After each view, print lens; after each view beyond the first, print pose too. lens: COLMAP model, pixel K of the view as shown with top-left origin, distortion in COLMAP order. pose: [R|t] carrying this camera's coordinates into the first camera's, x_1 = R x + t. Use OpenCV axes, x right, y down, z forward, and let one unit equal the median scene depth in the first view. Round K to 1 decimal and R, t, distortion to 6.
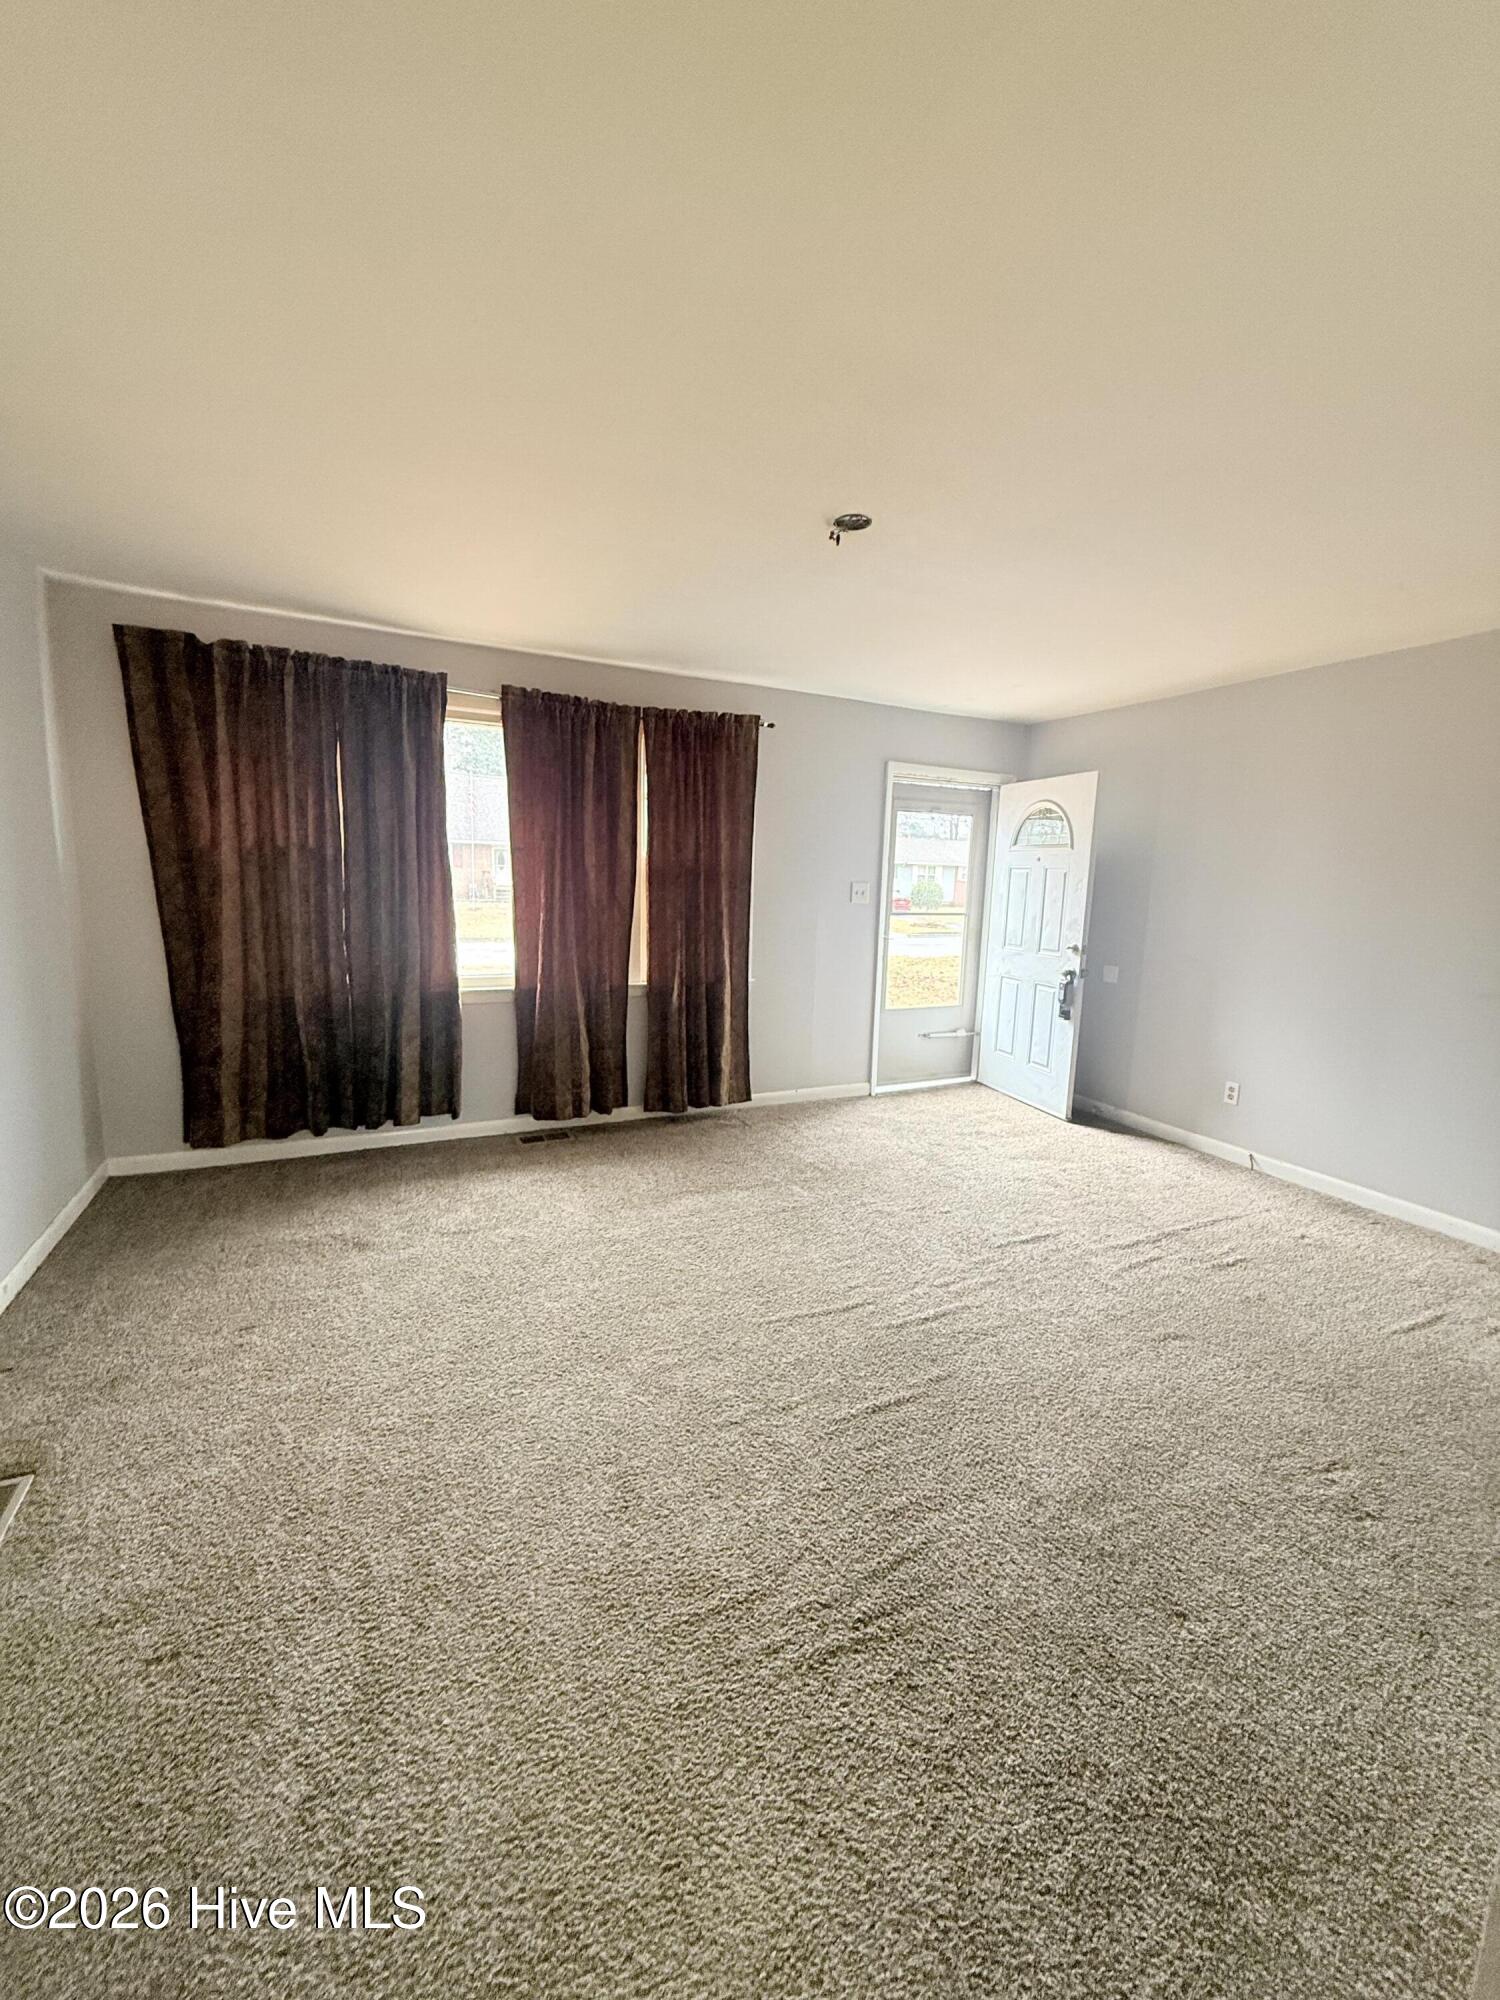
lens RADIAL K [[802.0, 0, 750.5], [0, 802.0, 998.5], [0, 0, 1]] dist [0.001211, 0.001469]
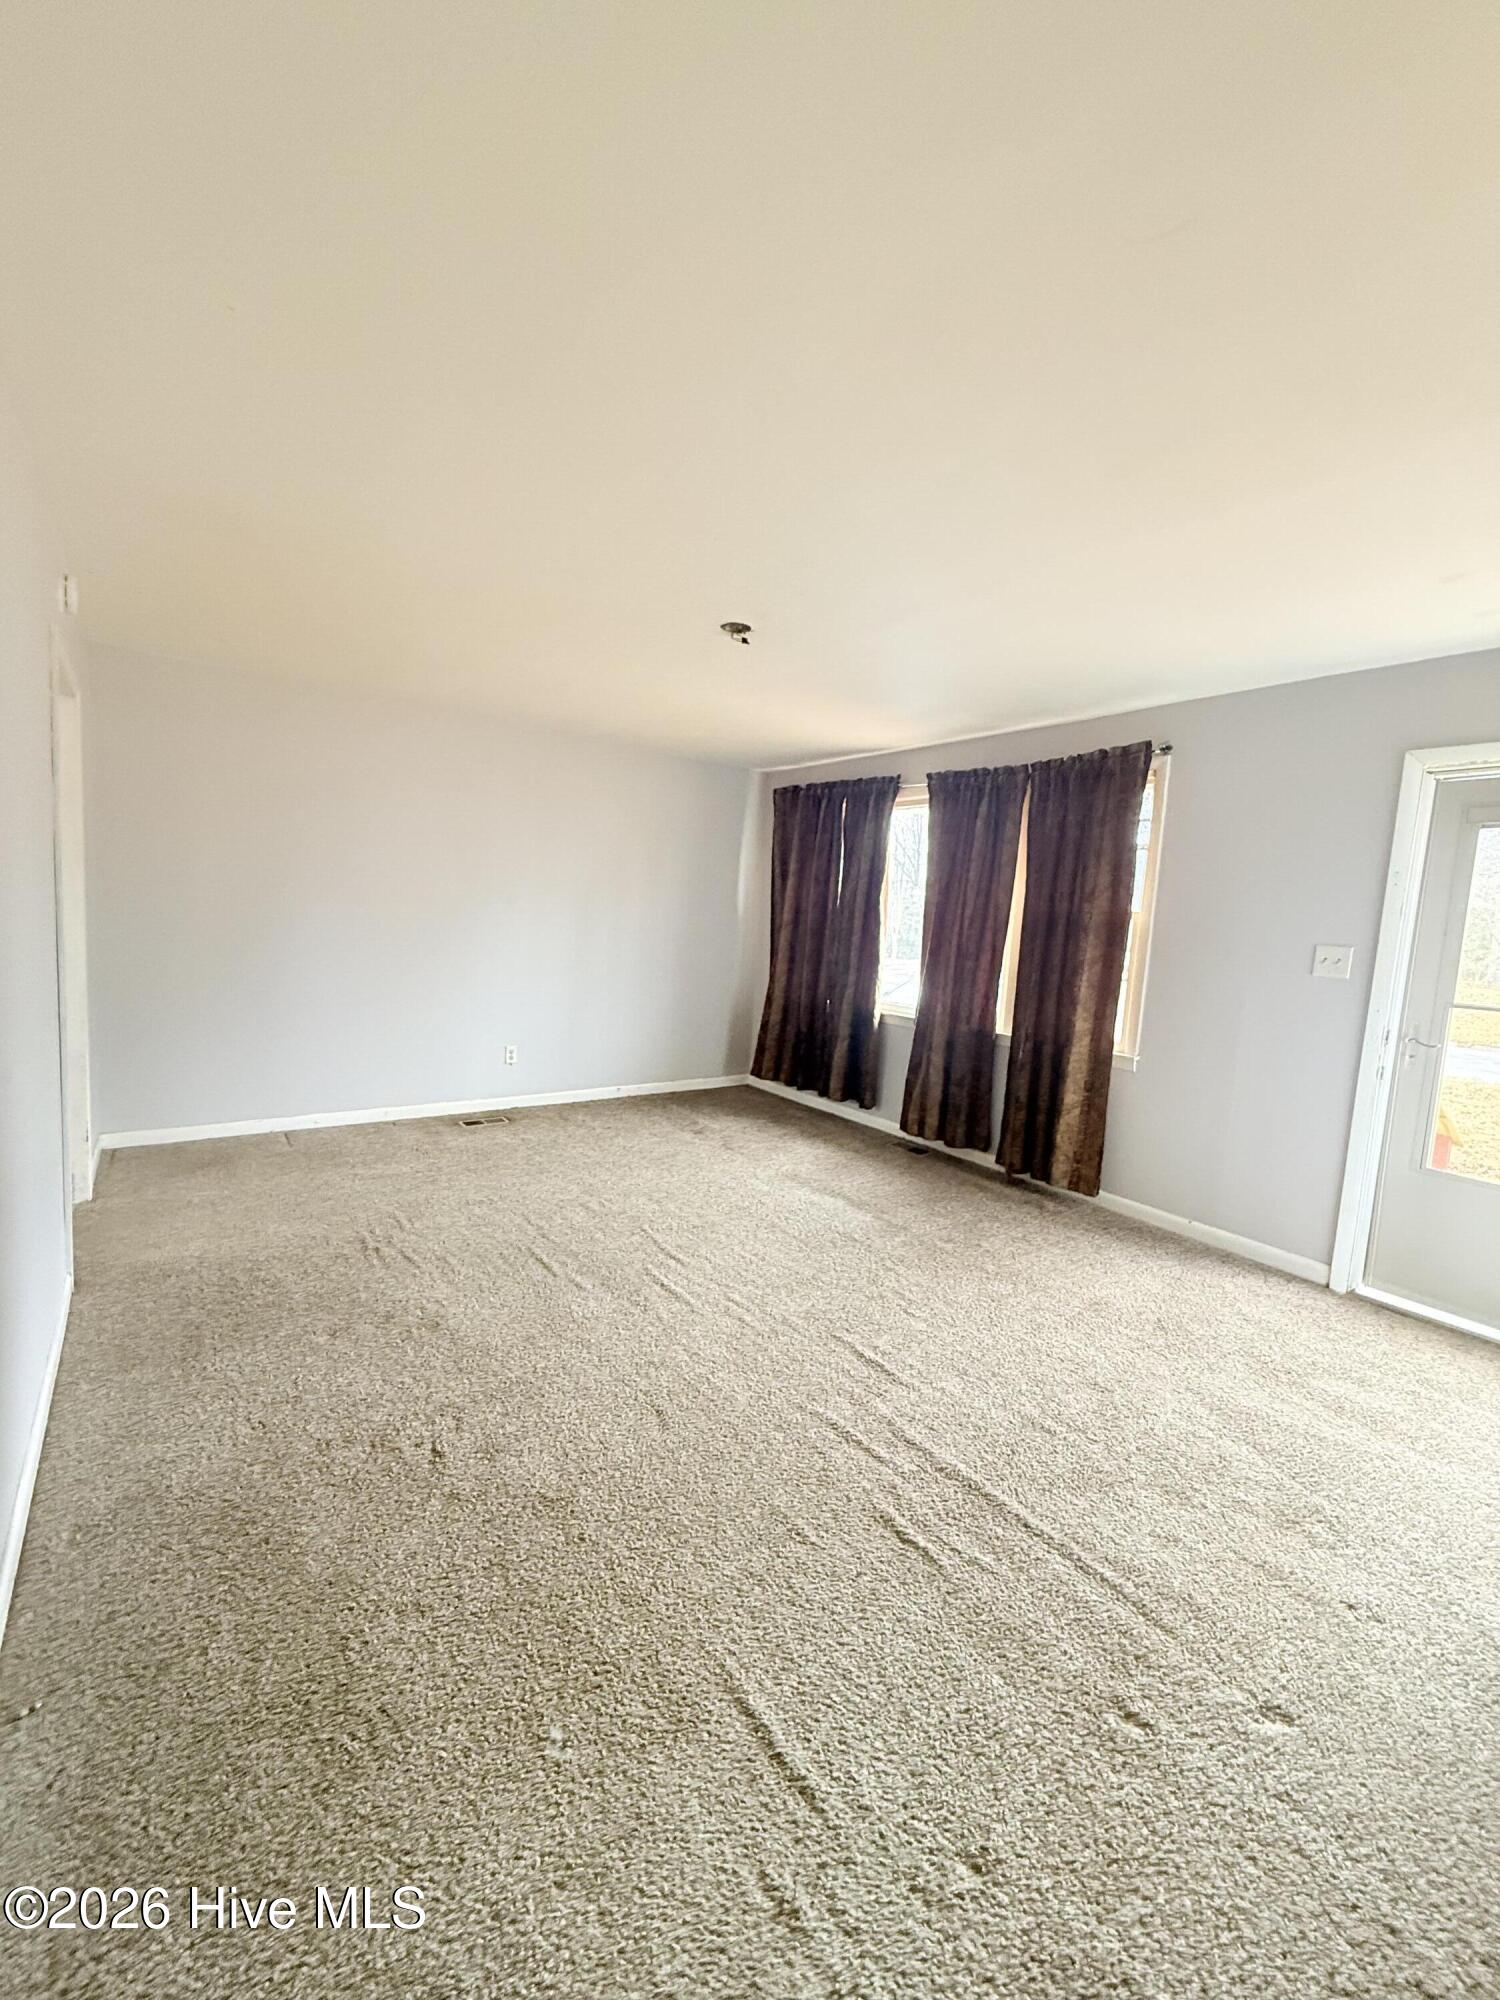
lens RADIAL K [[802.0, 0, 749.3], [0, 802.0, 994.1], [0, 0, 1]] dist [0.001211, 0.001469]
pose [[0.183401, 0.079280, -0.979836, 0.902469], [-0.198542, 0.979189, 0.042066, -0.052462], [0.962780, 0.186824, 0.195325, 0.558425]]
